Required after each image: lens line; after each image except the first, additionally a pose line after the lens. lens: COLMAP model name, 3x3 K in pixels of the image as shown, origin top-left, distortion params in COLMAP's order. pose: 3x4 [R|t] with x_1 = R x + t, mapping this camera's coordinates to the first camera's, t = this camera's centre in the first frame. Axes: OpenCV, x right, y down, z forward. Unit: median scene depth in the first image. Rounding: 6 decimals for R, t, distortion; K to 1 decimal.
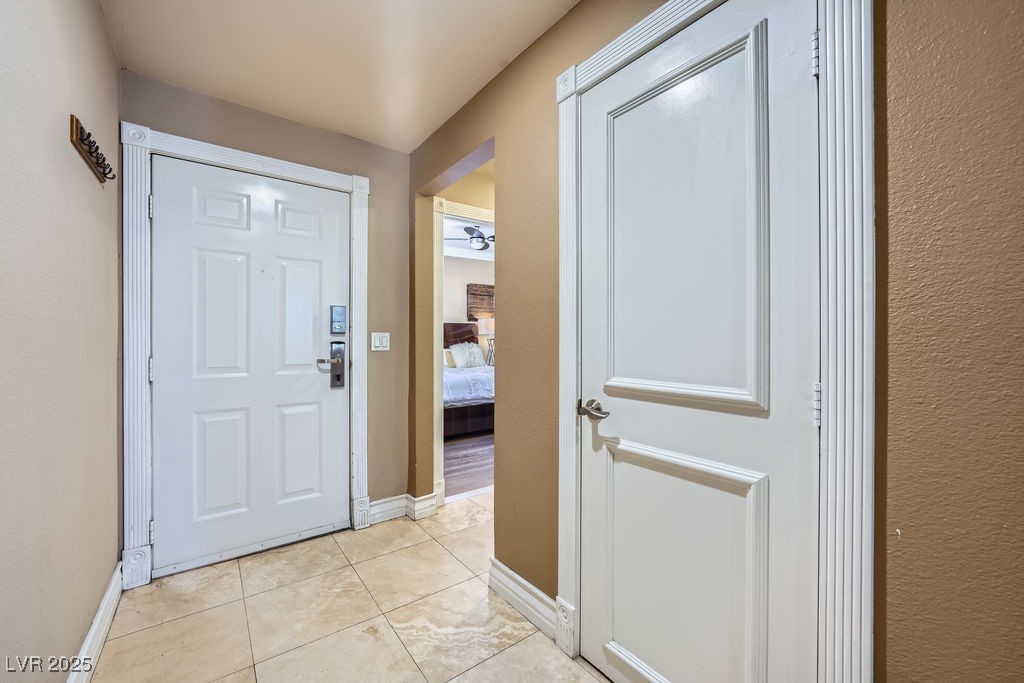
lens RADIAL K [[410.0, 0, 509.0], [0, 410.0, 344.0], [0, 0, 1]] dist [-0.006328, 0.000210]
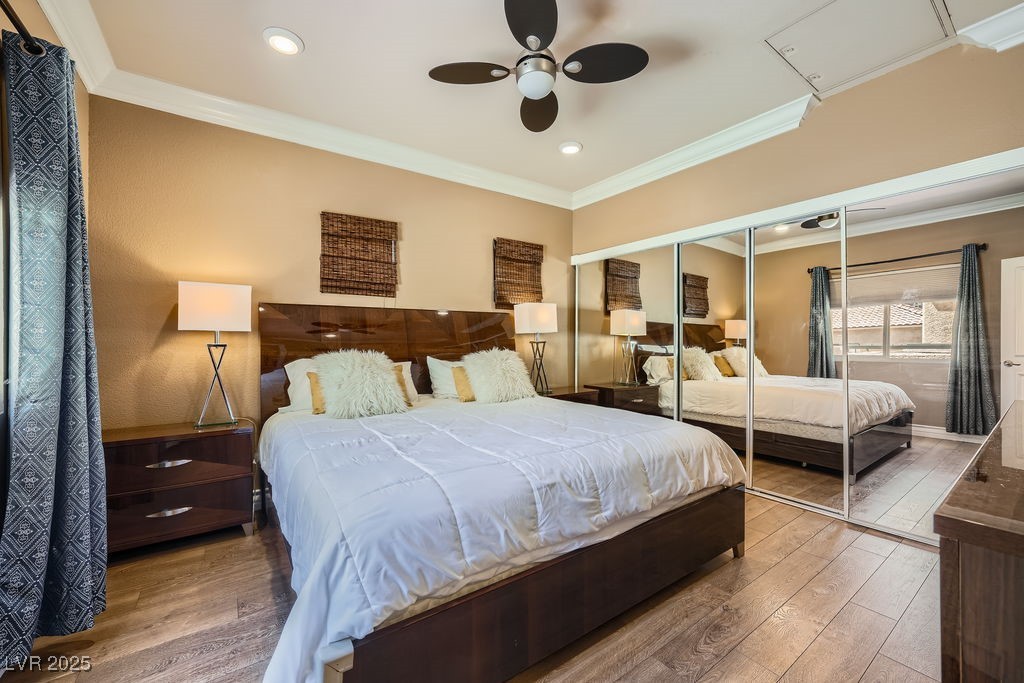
lens RADIAL K [[407.2, 0, 511.4], [0, 407.2, 343.6], [0, 0, 1]] dist [-0.010052, 0.000102]
pose [[0.999614, -0.004691, -0.027385, -0.065118], [0.004545, 0.999975, -0.005406, -0.006400], [0.027410, 0.005279, 0.999610, 0.467127]]
